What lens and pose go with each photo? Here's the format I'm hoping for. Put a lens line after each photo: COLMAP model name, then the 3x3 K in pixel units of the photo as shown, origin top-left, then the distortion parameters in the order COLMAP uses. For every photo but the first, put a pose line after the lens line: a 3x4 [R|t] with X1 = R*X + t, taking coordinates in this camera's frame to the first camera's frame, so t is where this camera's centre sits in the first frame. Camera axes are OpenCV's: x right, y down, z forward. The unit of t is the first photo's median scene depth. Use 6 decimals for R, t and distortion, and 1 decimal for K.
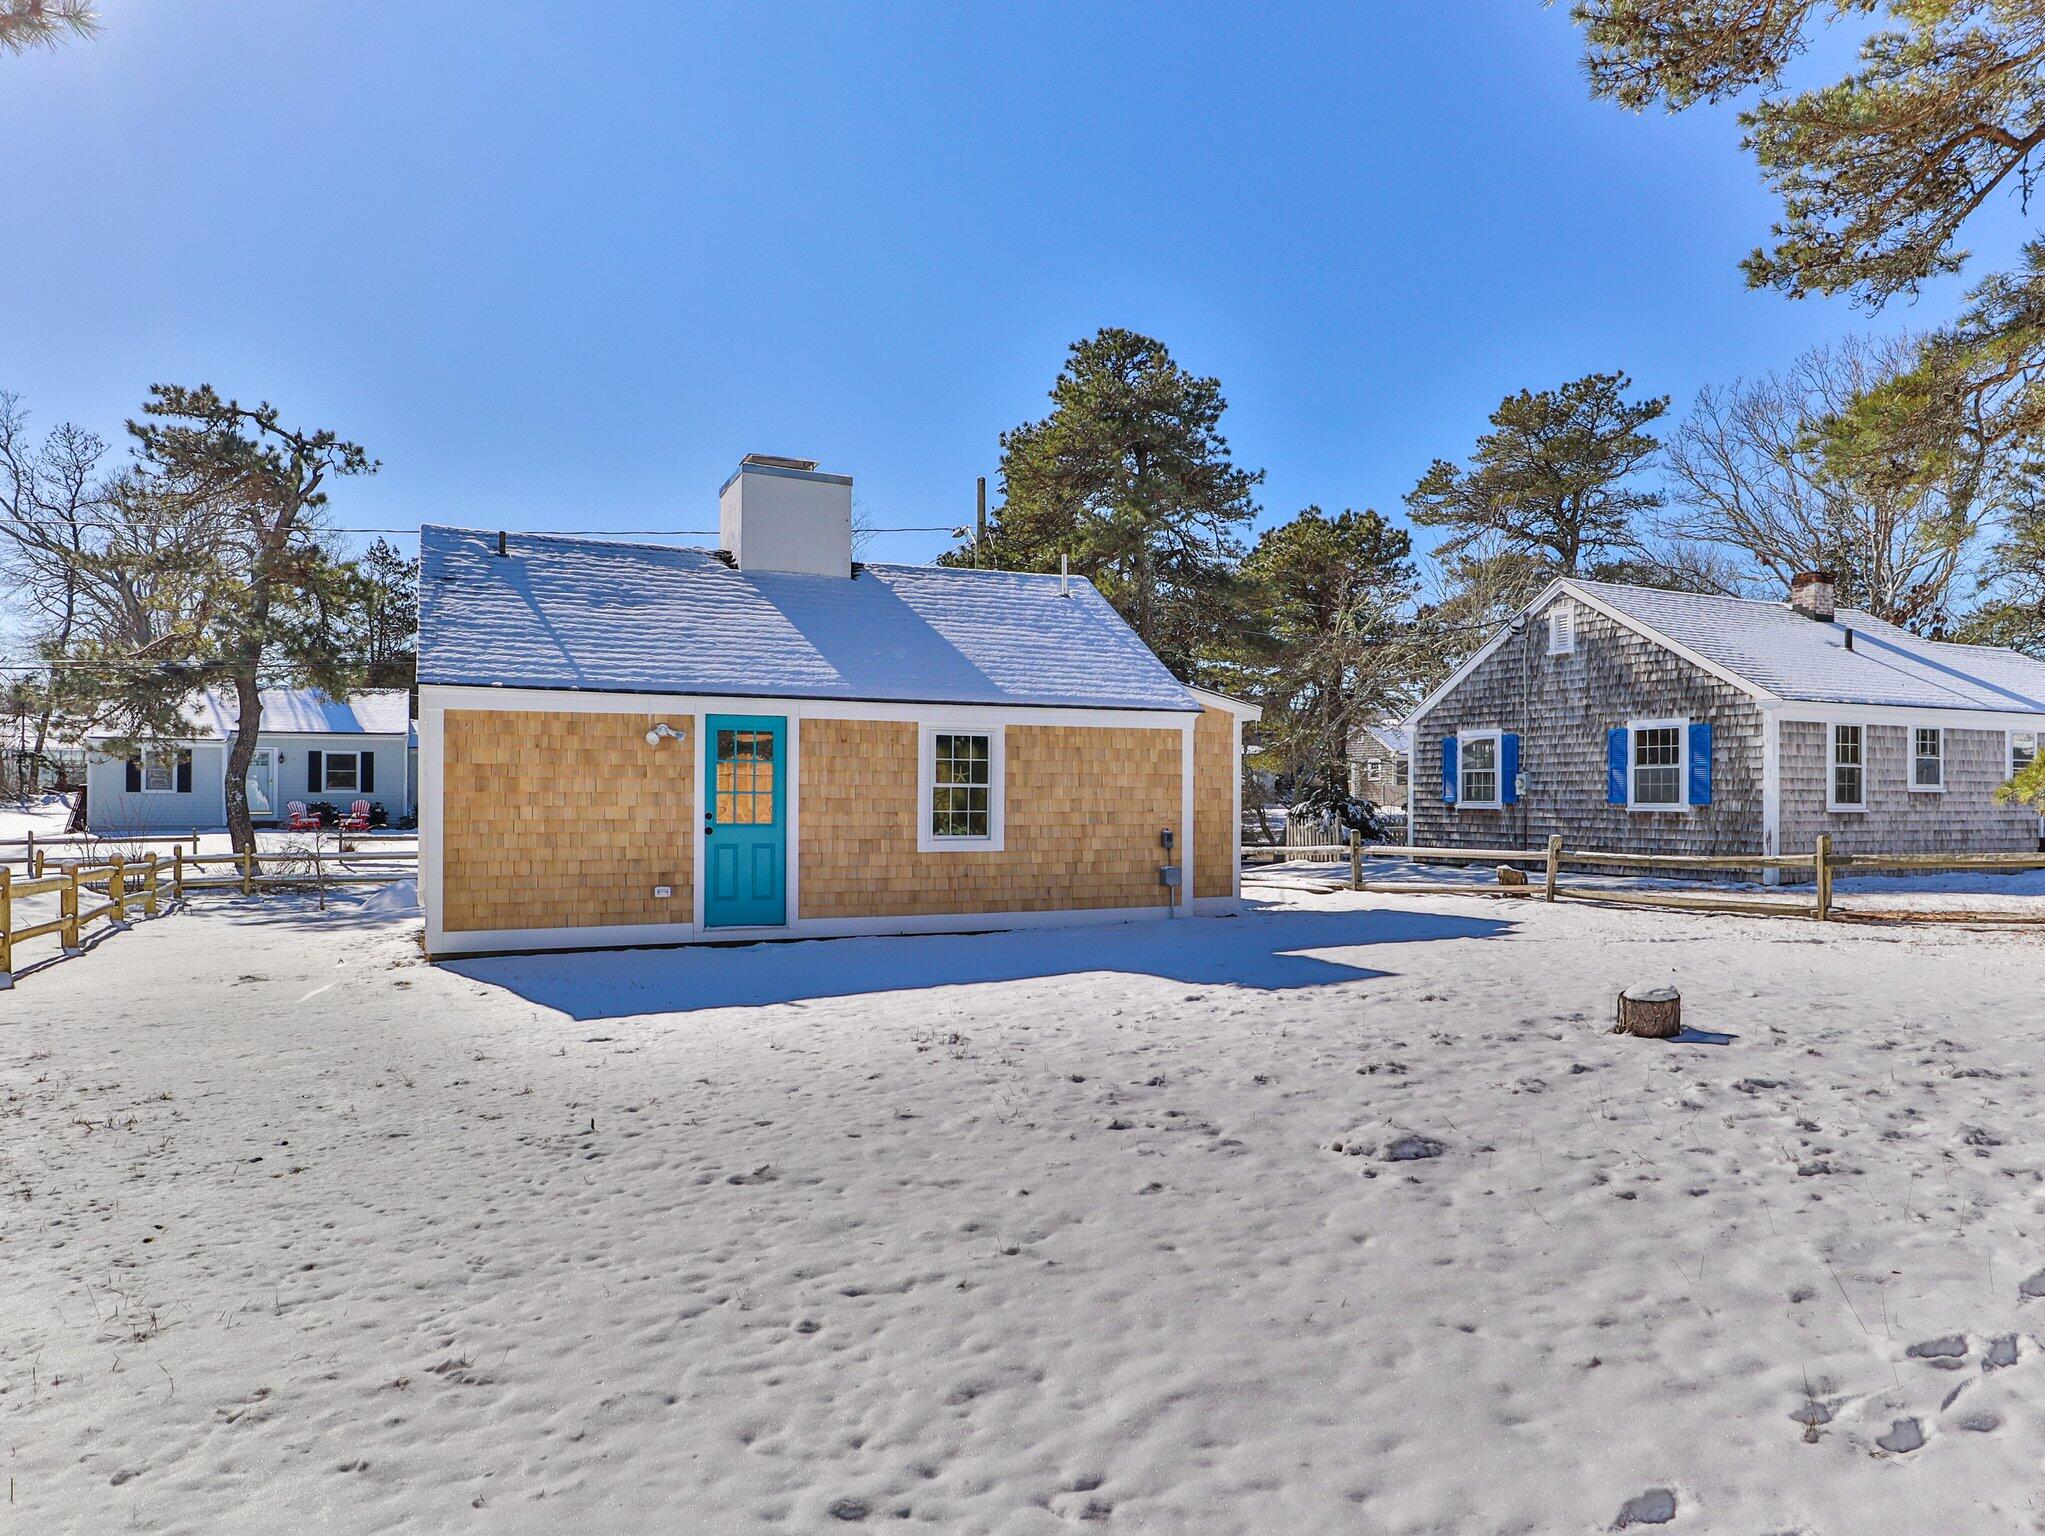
lens RADIAL K [[1298.4, 0, 1025.5], [0, 1298.4, 784.3], [0, 0, 1]] dist [-0.032740, 0.015354]
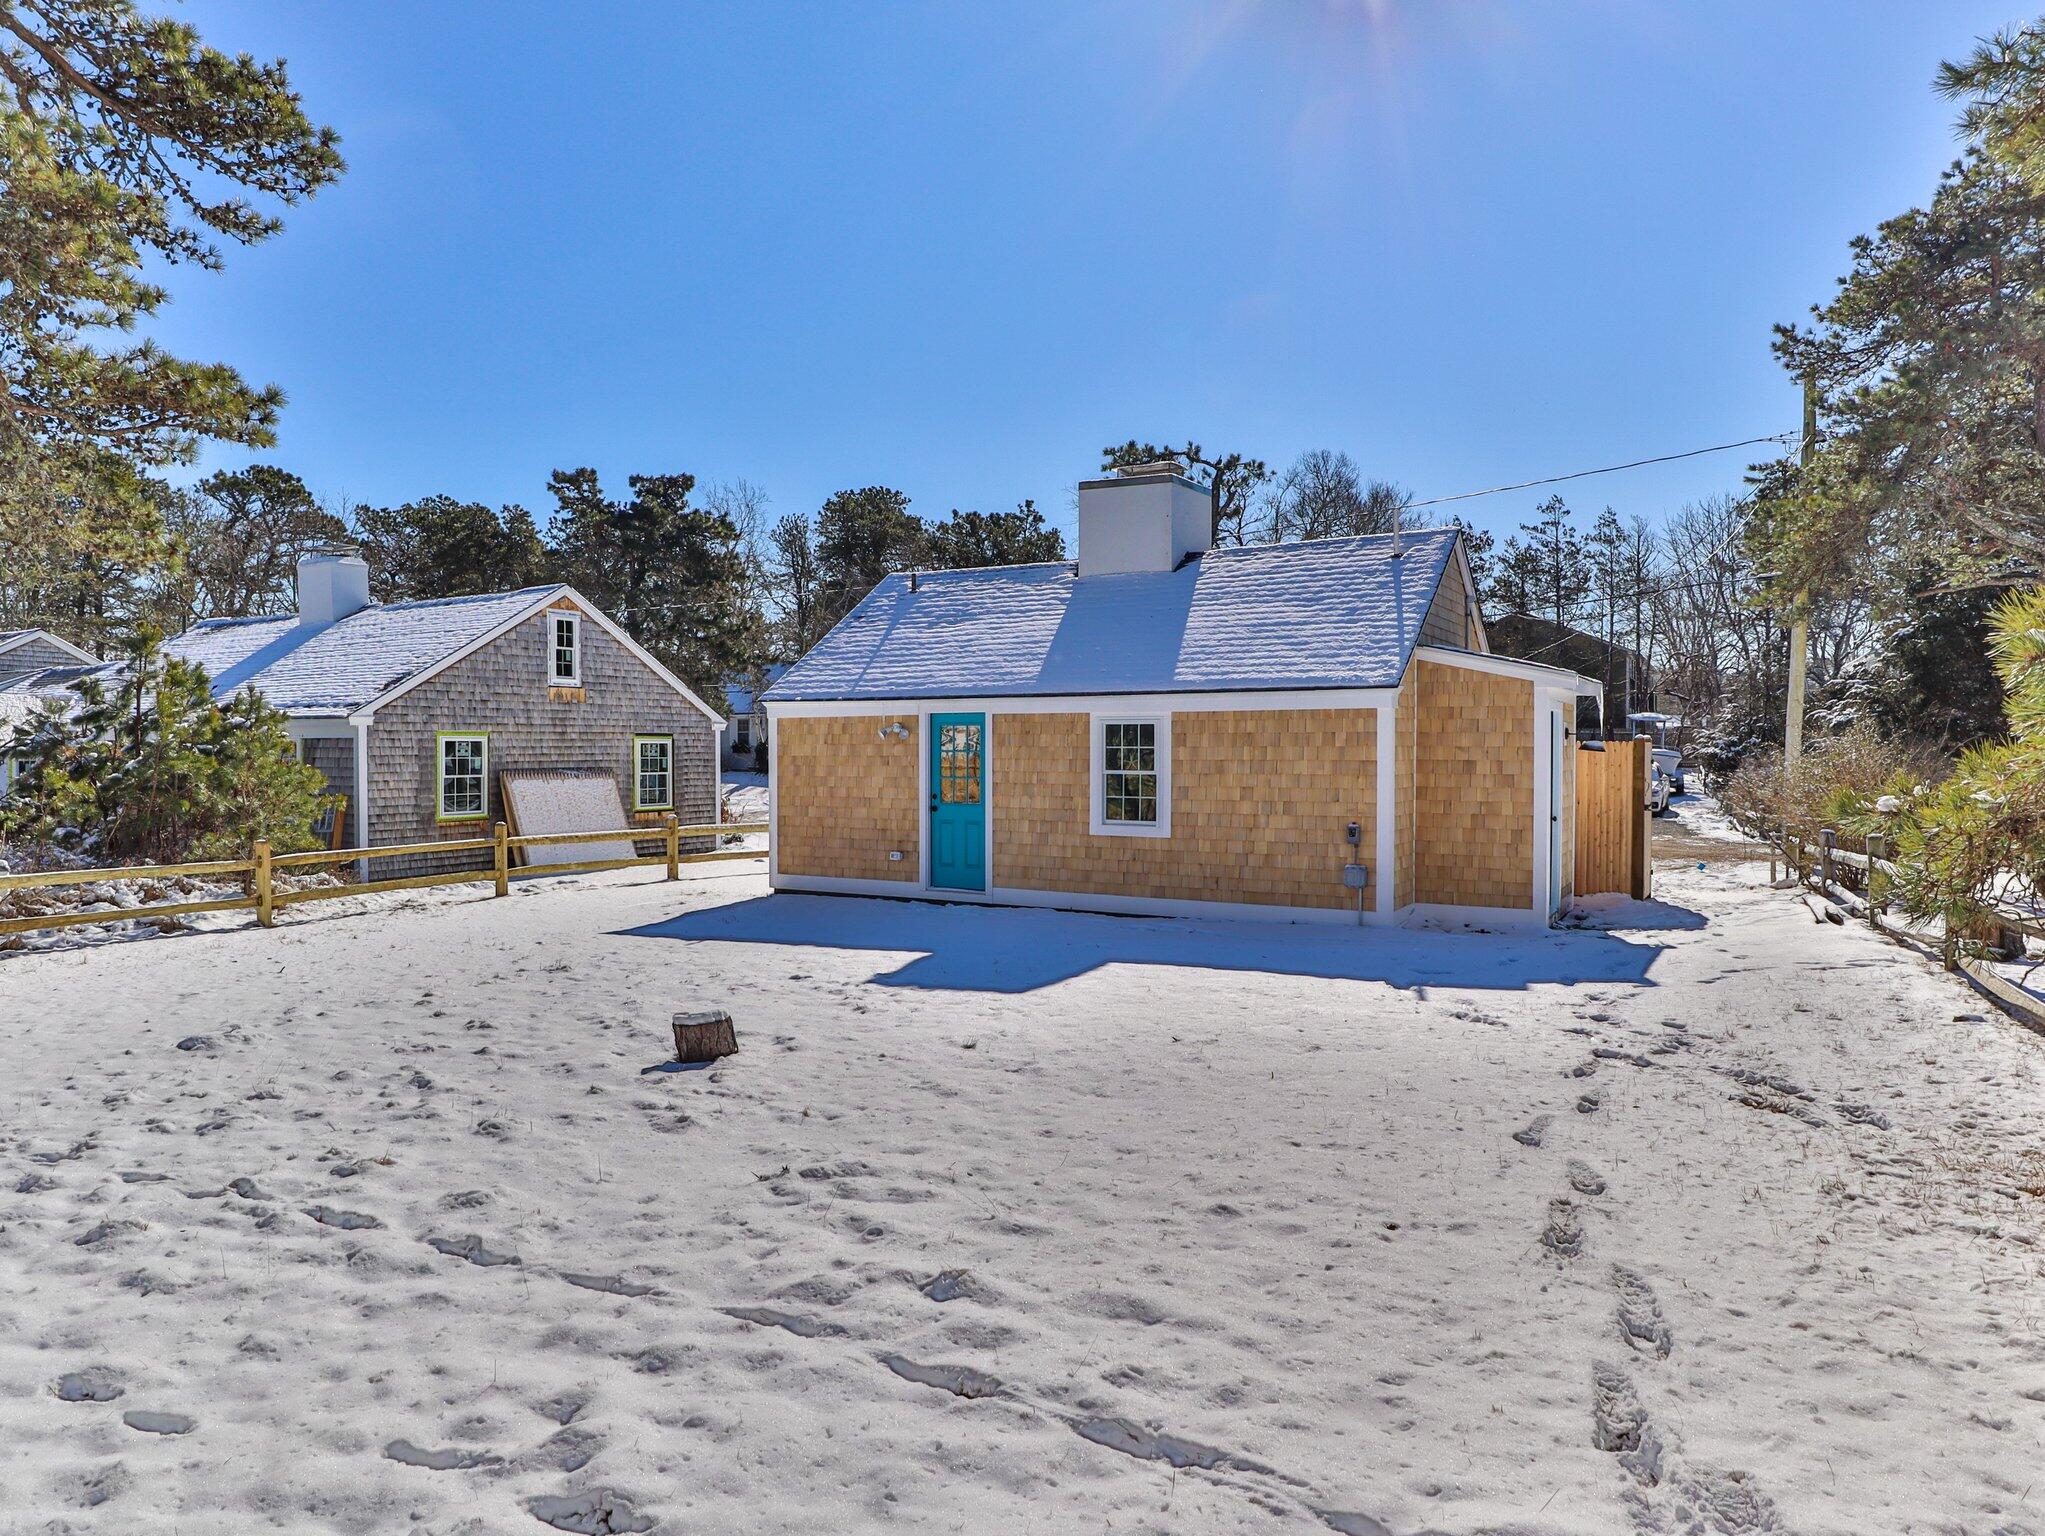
lens RADIAL K [[1298.4, 0, 1023.1], [0, 1298.4, 774.3], [0, 0, 1]] dist [-0.032740, 0.015354]
pose [[0.579103, 0.013463, -0.815143, 0.736661], [0.009875, 0.999674, 0.023527, -0.022550], [0.815194, -0.021674, 0.578782, 0.328781]]
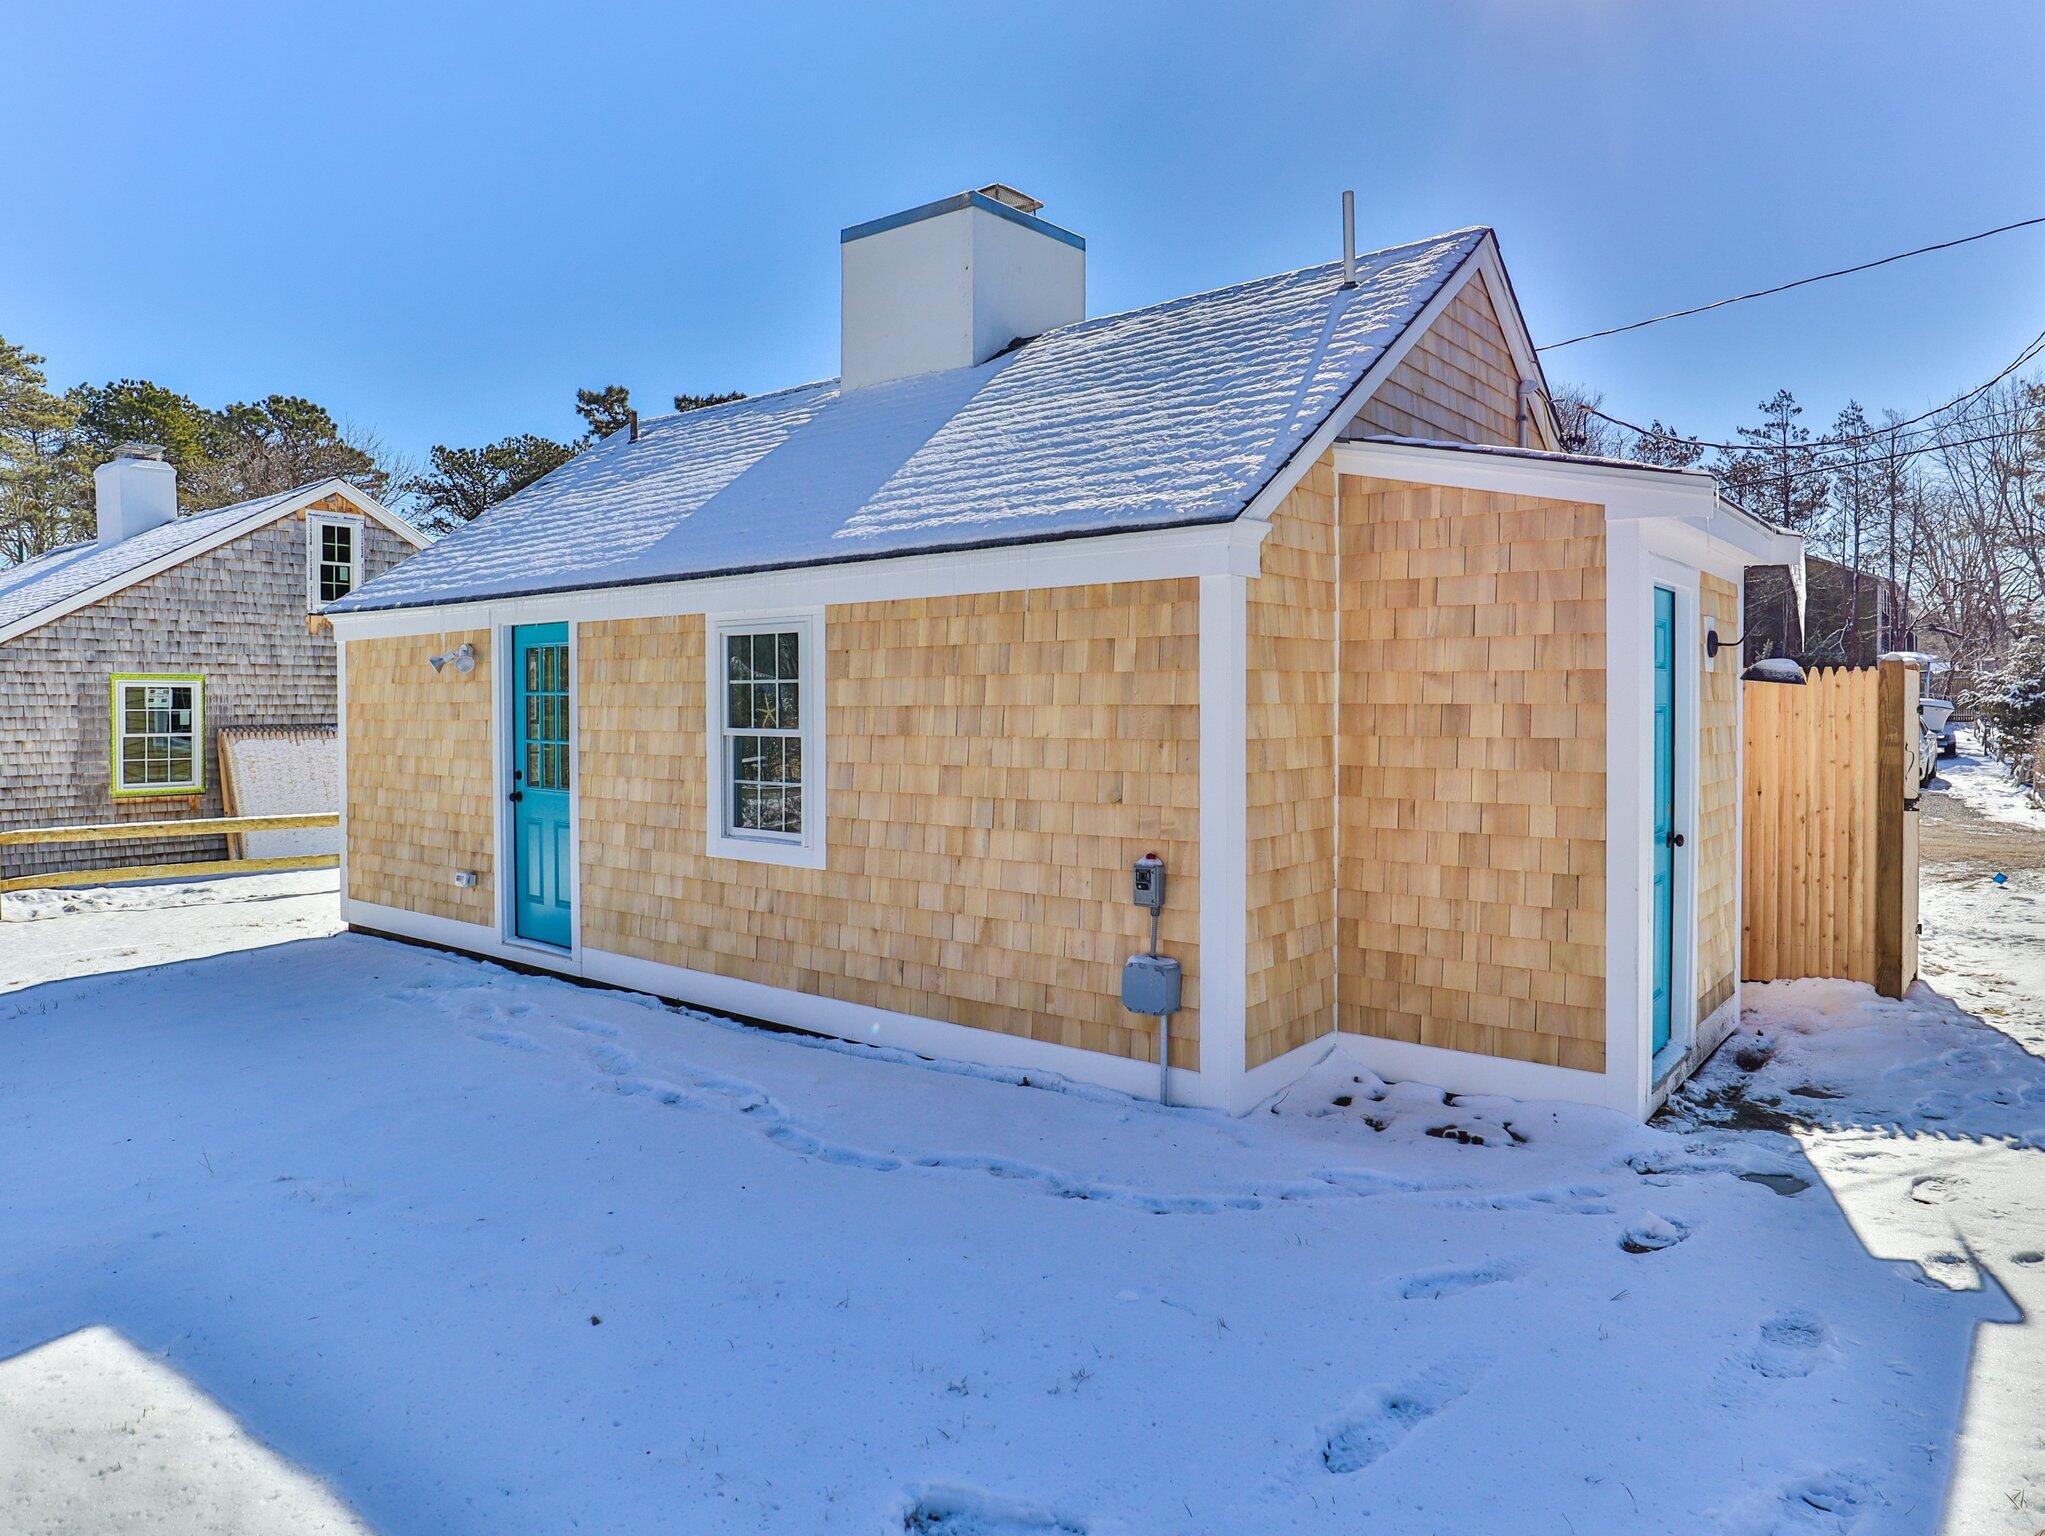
lens RADIAL K [[1298.4, 0, 1042.5], [0, 1298.4, 717.9], [0, 0, 1]] dist [-0.032740, 0.015354]
pose [[0.459098, 0.005519, -0.888368, 0.444828], [0.013008, 0.999832, 0.012934, -0.009805], [0.888290, -0.017494, 0.458949, 0.855691]]
